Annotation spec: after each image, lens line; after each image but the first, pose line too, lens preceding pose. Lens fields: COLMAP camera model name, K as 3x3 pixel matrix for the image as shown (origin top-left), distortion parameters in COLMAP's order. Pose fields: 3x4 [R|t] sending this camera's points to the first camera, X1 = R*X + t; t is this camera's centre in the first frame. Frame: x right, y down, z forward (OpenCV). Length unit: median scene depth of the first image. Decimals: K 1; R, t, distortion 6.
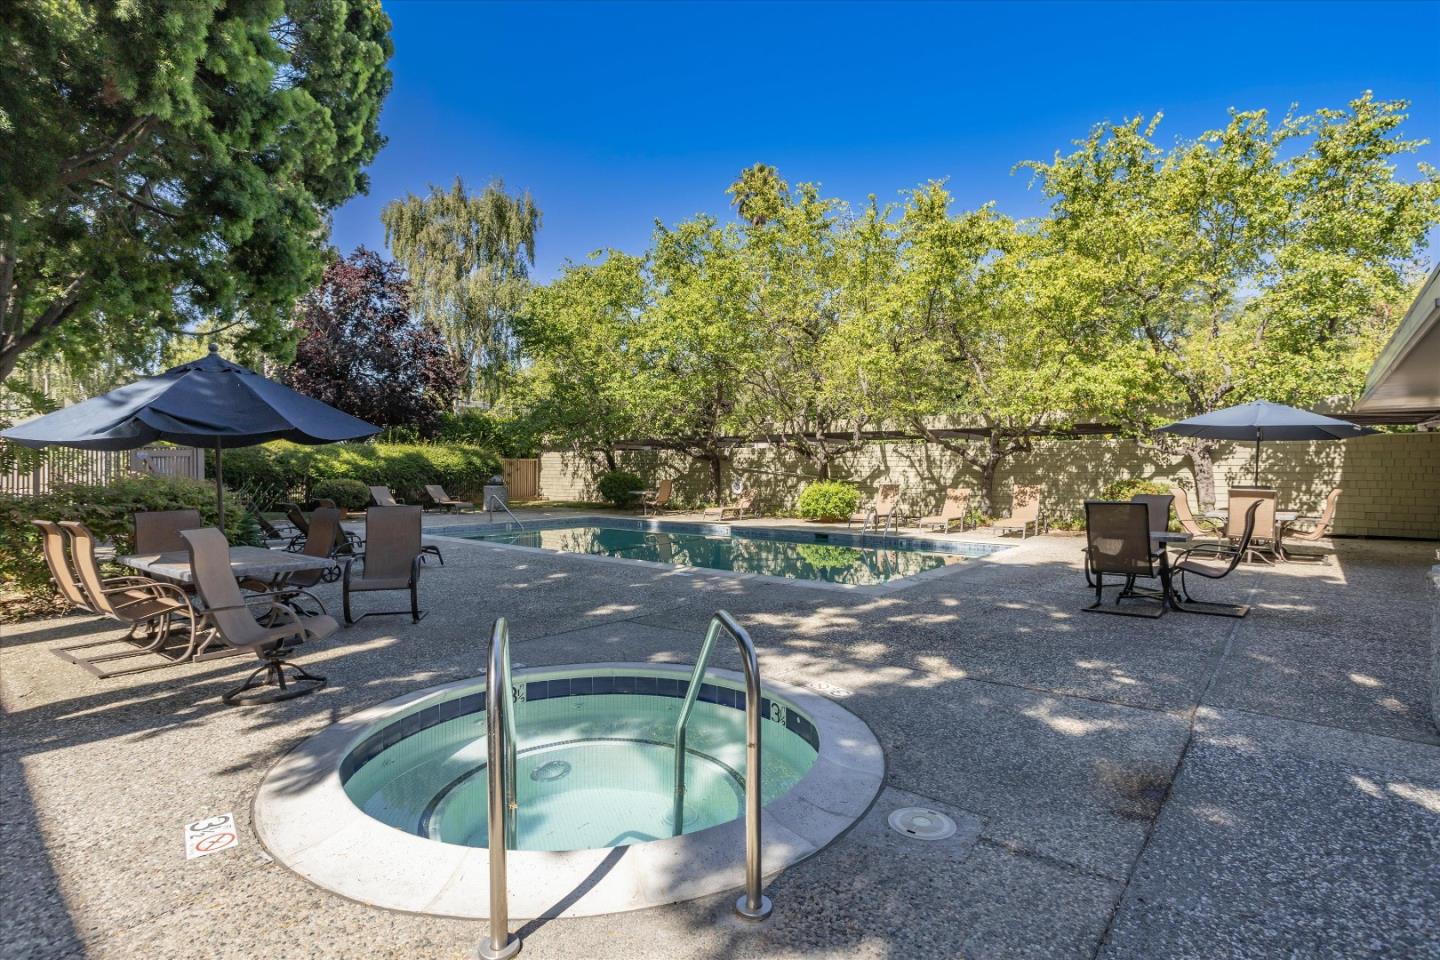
lens RADIAL K [[709.2, 0, 720.2], [0, 709.2, 476.3], [0, 0, 1]] dist [-0.000316, 0.000048]
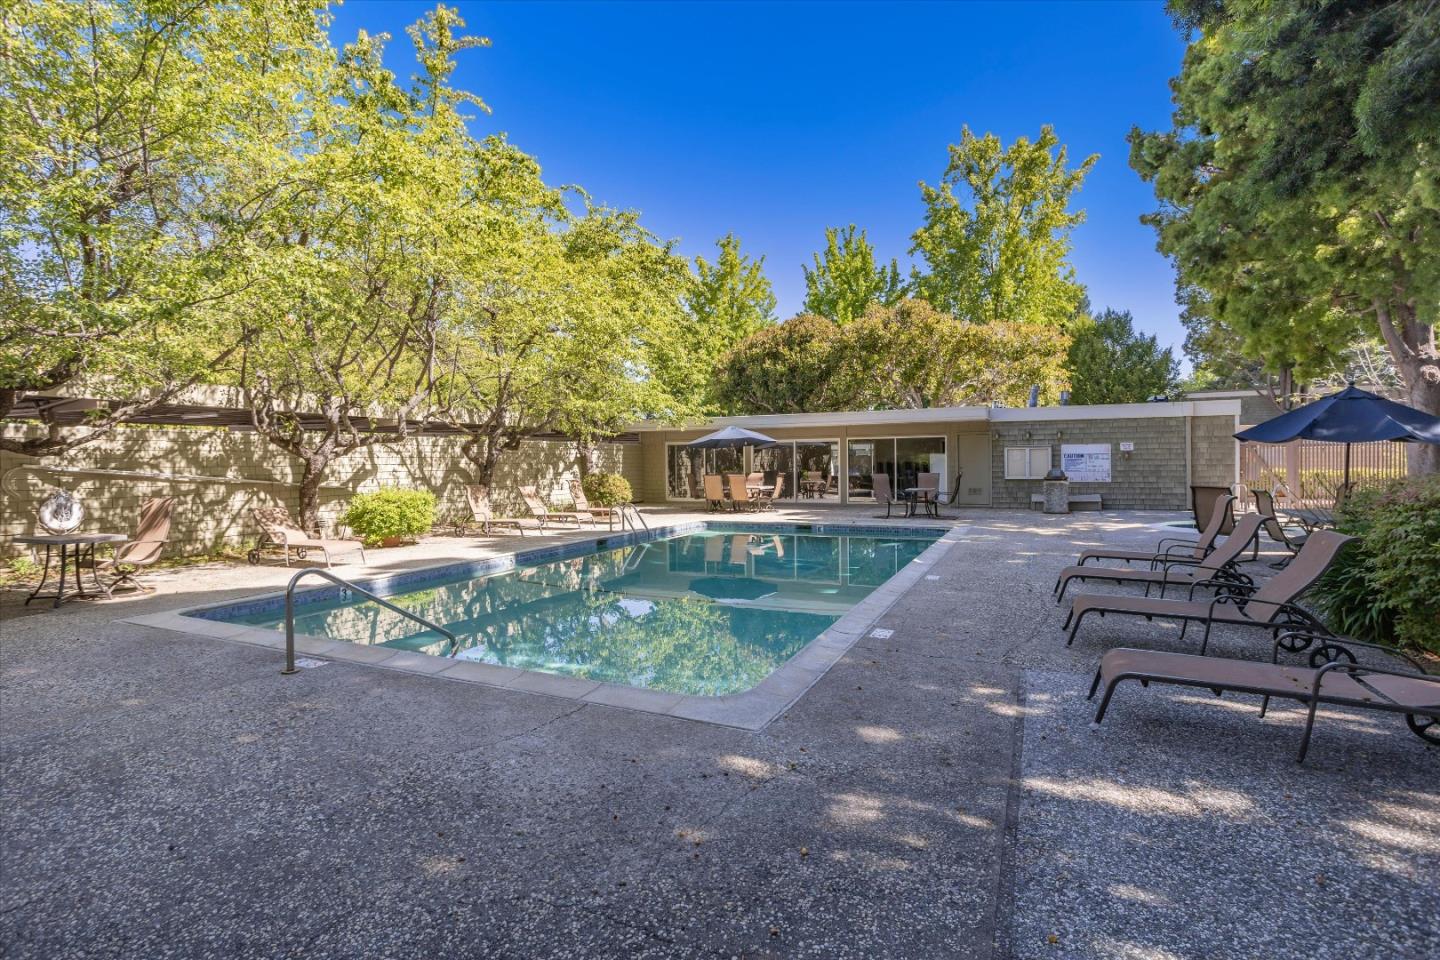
lens RADIAL K [[709.2, 0, 718.7], [0, 709.2, 474.9], [0, 0, 1]] dist [-0.000316, 0.000048]
pose [[-0.260822, -0.014987, 0.965271, -0.568642], [0.020890, 0.999558, 0.021164, -0.010944], [-0.965161, 0.025685, -0.260393, 0.816356]]
